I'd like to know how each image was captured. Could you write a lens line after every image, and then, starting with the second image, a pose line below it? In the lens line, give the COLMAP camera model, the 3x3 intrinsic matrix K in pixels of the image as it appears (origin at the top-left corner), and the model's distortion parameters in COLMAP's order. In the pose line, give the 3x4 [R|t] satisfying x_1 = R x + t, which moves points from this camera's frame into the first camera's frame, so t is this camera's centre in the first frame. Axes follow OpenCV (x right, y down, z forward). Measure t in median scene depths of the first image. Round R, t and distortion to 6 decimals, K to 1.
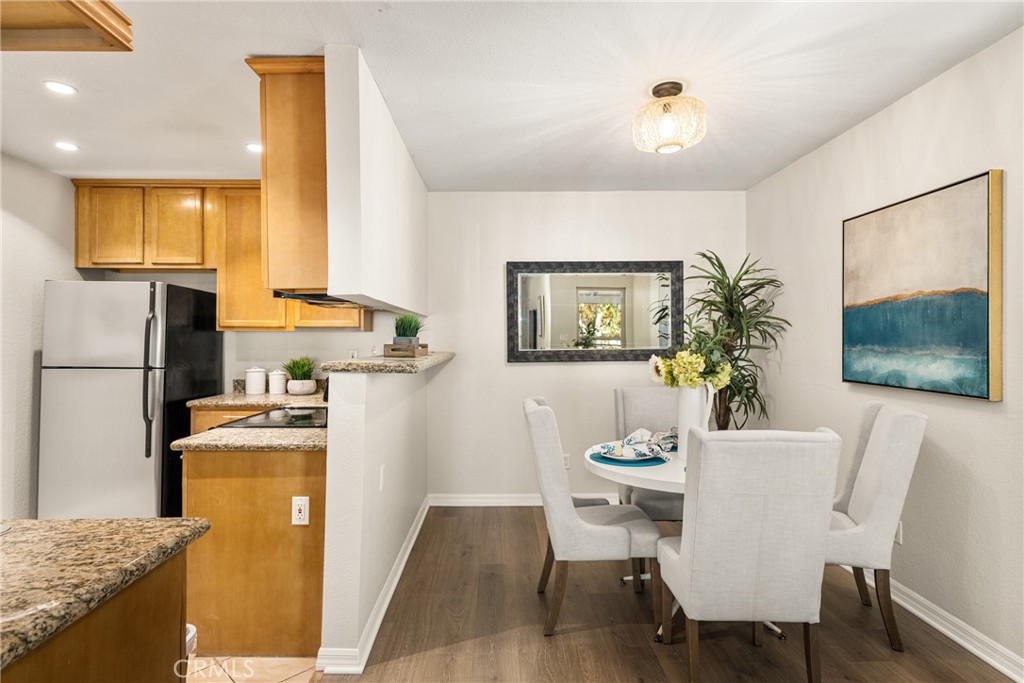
lens RADIAL K [[536.2, 0, 508.7], [0, 536.2, 336.9], [0, 0, 1]] dist [0.000155, -0.000681]
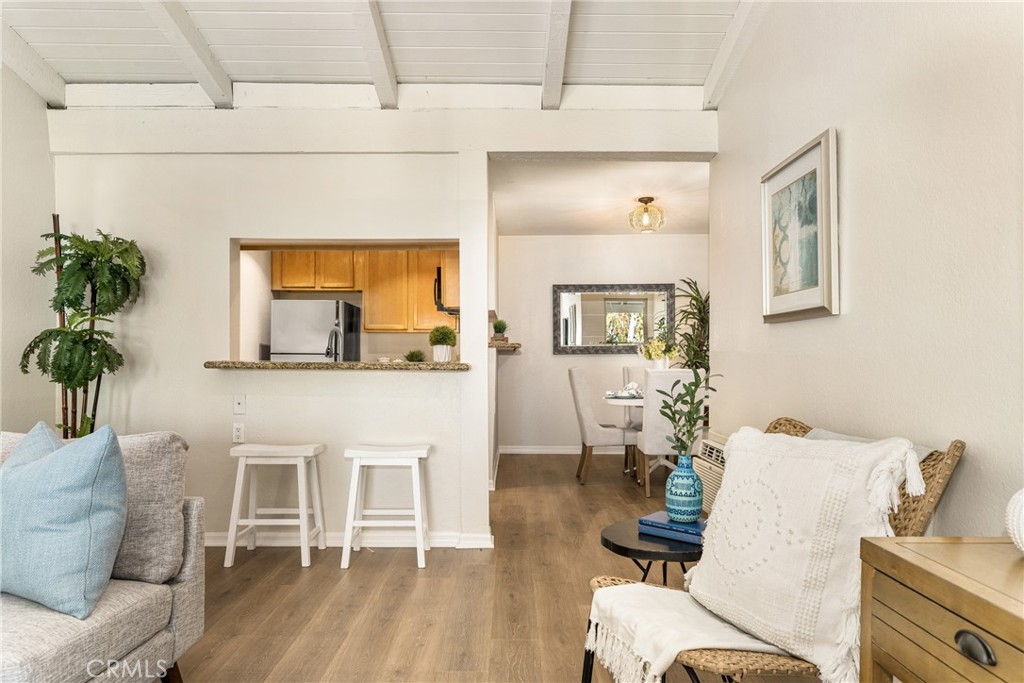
lens RADIAL K [[667.2, 0, 505.5], [0, 667.2, 361.5], [0, 0, 1]] dist [-0.001069, -0.000363]
pose [[0.999521, 0.002289, -0.030849, -0.092843], [-0.001886, 0.999913, 0.013082, 0.054943], [0.030877, -0.013017, 0.999438, -1.008240]]
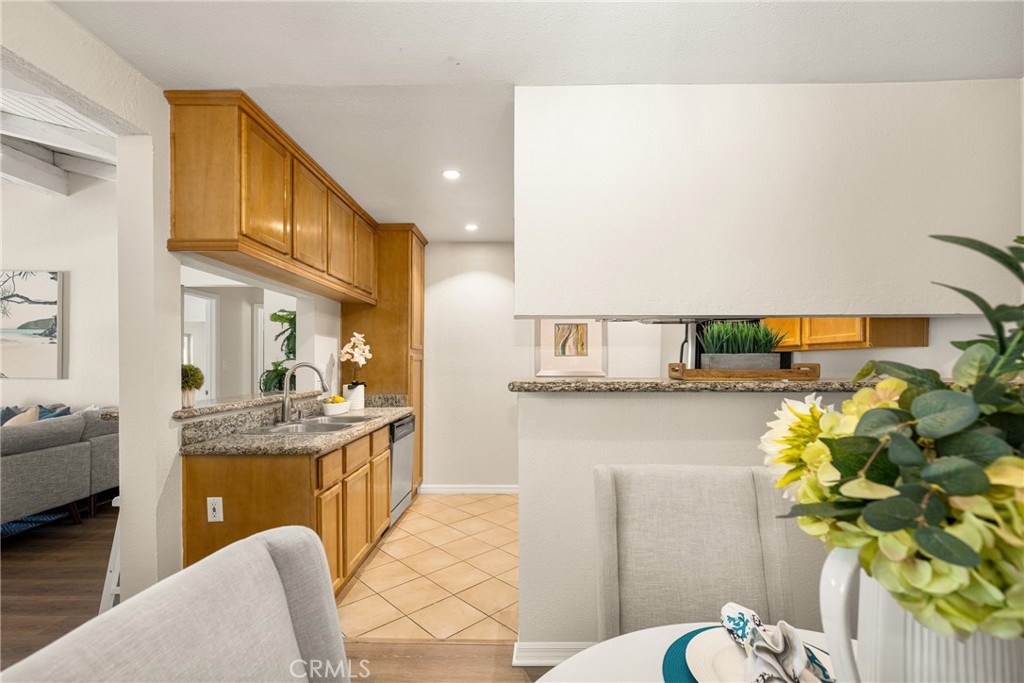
lens RADIAL K [[456.8, 0, 513.3], [0, 456.8, 367.4], [0, 0, 1]] dist [0.000656, 0.000539]
pose [[-0.045487, 0.009430, -0.998920, 0.402129], [0.005735, 0.999941, 0.009179, 0.008983], [0.998948, -0.005312, -0.045539, 0.651726]]
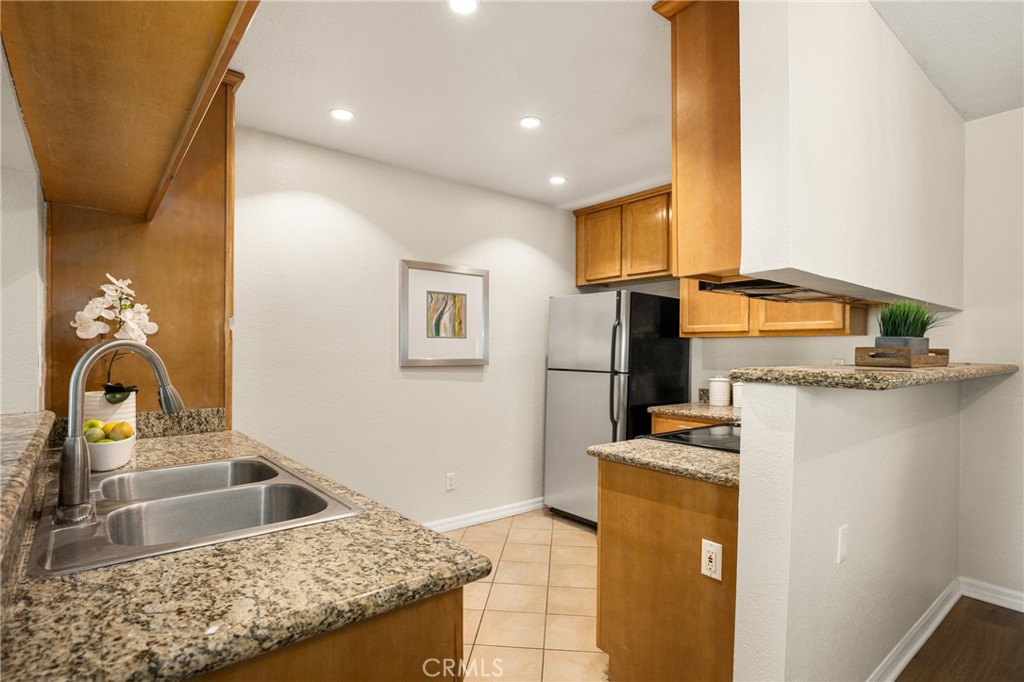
lens RADIAL K [[522.5, 0, 516.3], [0, 522.5, 358.0], [0, 0, 1]] dist [-0.002241, -0.000336]
pose [[0.621629, 0.011212, -0.783232, 0.015444], [-0.000285, 0.999901, 0.014088, 0.014941], [0.783312, -0.008534, 0.621570, 0.205015]]
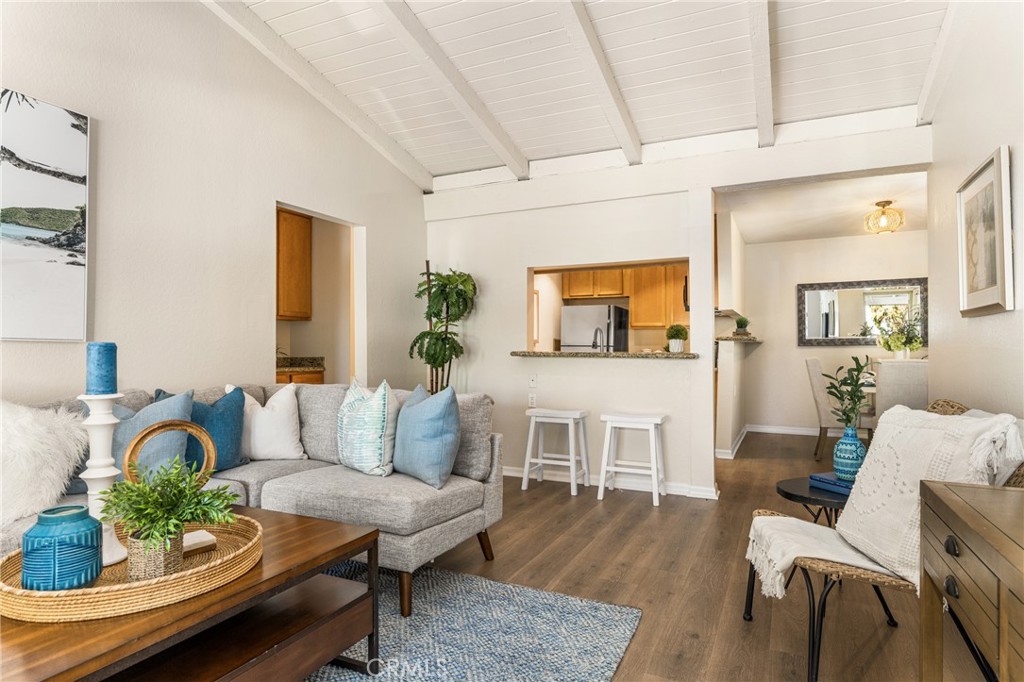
lens RADIAL K [[565.3, 0, 512.2], [0, 565.3, 344.1], [0, 0, 1]] dist [-0.001447, -0.001074]
pose [[0.889006, -0.002134, -0.457891, 0.015331], [0.001710, 0.999998, -0.001341, 0.054067], [0.457893, 0.000409, 0.889007, -1.157250]]
